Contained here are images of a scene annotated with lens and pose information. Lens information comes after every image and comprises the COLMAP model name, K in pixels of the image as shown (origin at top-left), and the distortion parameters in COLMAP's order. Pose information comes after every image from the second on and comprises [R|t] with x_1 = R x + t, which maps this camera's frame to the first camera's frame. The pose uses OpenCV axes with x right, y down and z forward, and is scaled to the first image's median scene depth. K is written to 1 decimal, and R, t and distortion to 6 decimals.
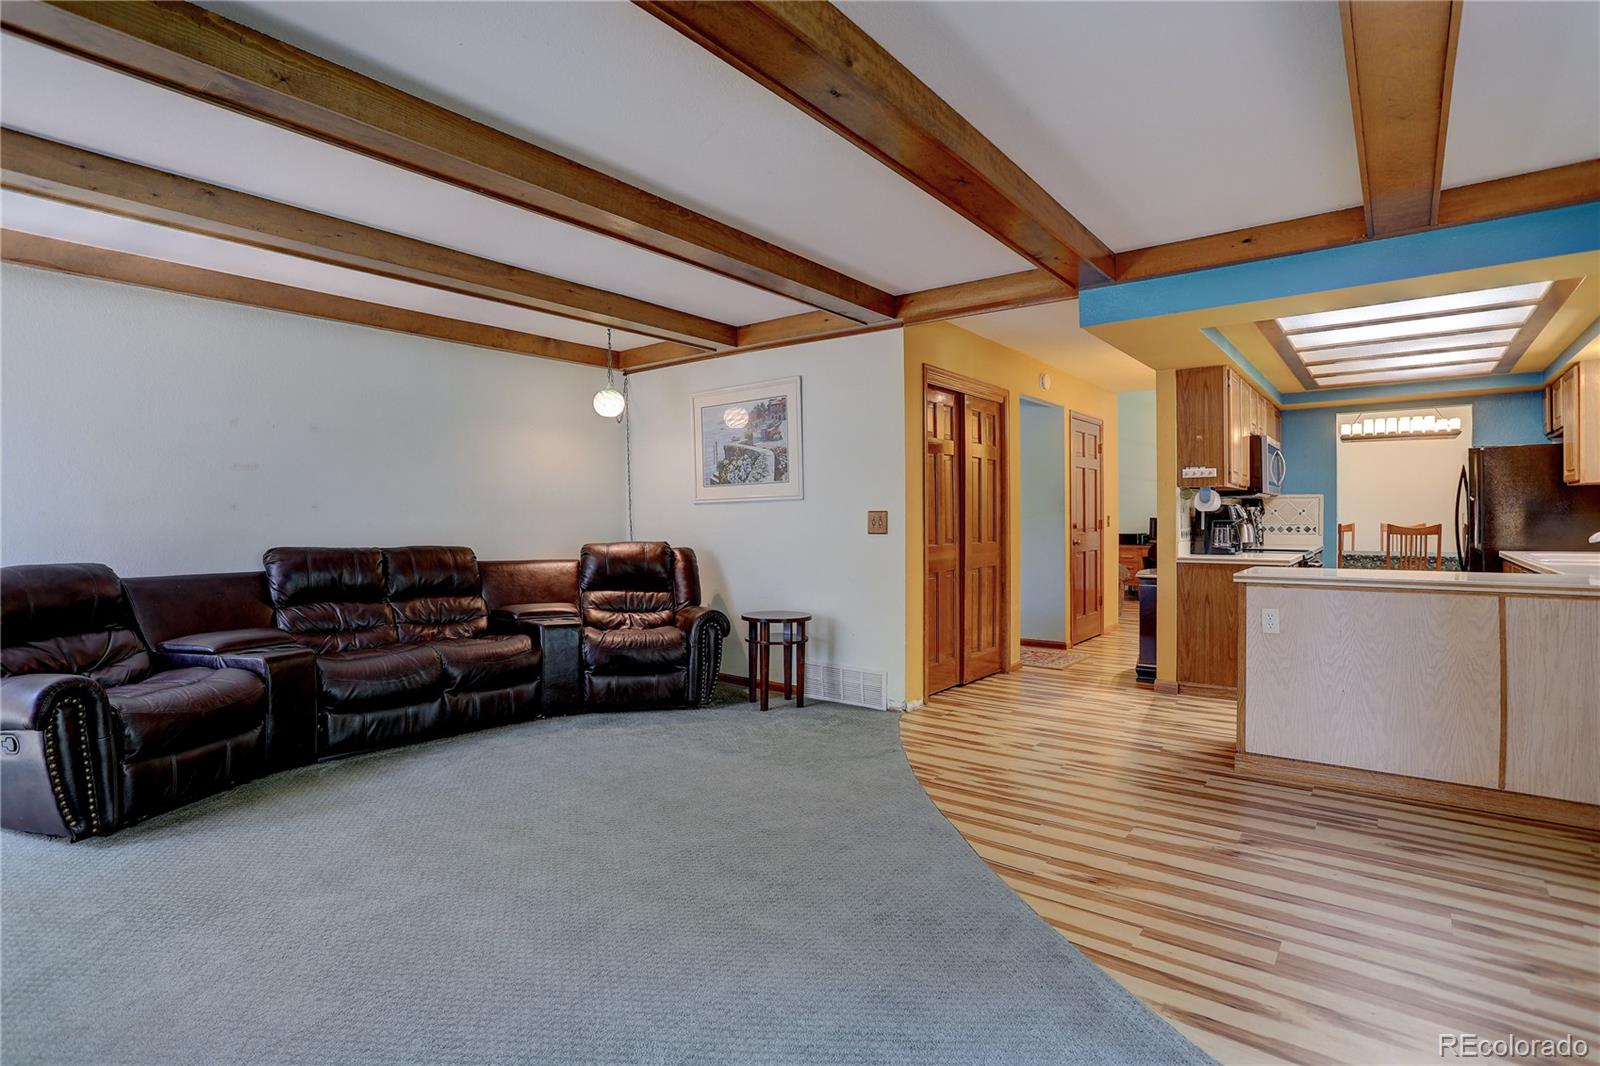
lens RADIAL K [[784.2, 0, 802.7], [0, 784.2, 525.6], [0, 0, 1]] dist [-0.046367, 0.011997]
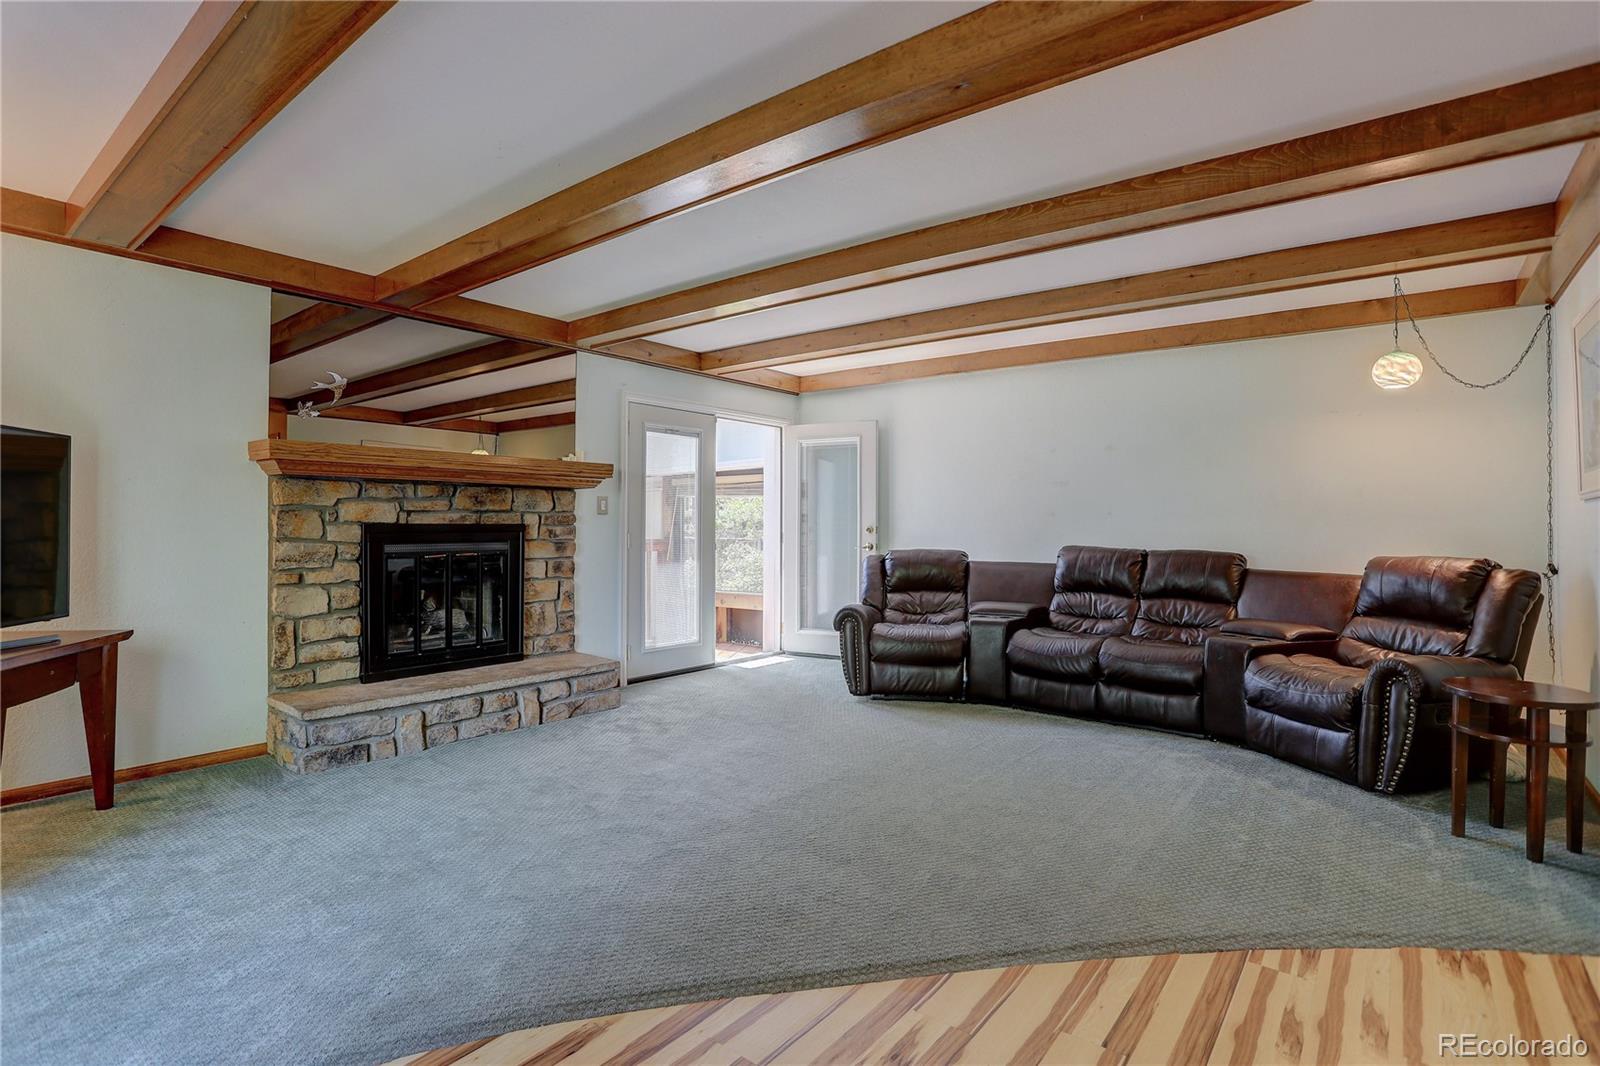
lens RADIAL K [[784.2, 0, 772.7], [0, 784.2, 516.3], [0, 0, 1]] dist [-0.046367, 0.011997]
pose [[-0.018181, -0.007472, -0.999807, 0.506594], [-0.011928, 0.999903, -0.007256, -0.003576], [0.999764, 0.011793, -0.018269, 0.430285]]
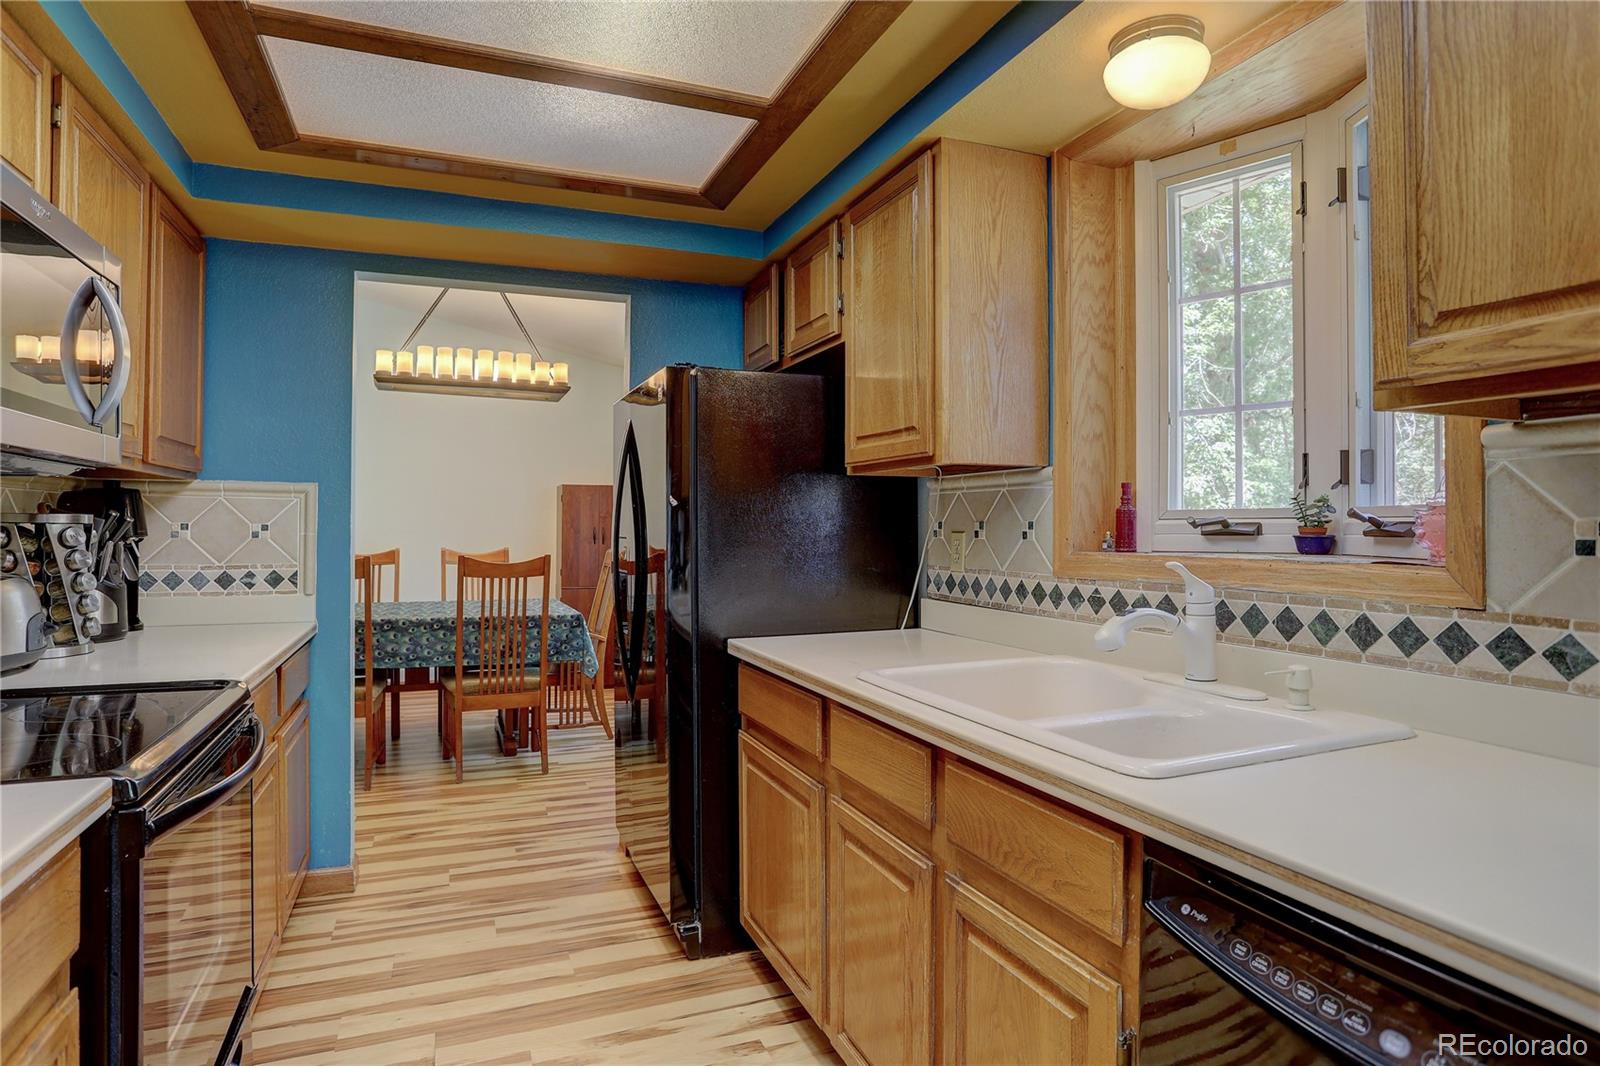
lens RADIAL K [[884.7, 0, 793.0], [0, 884.7, 525.6], [0, 0, 1]] dist [-0.059540, 0.025154]
pose [[0.506286, 0.006920, 0.862338, 0.583327], [0.004842, 0.999929, -0.010867, -0.019748], [-0.862352, 0.009677, 0.506217, 0.798224]]
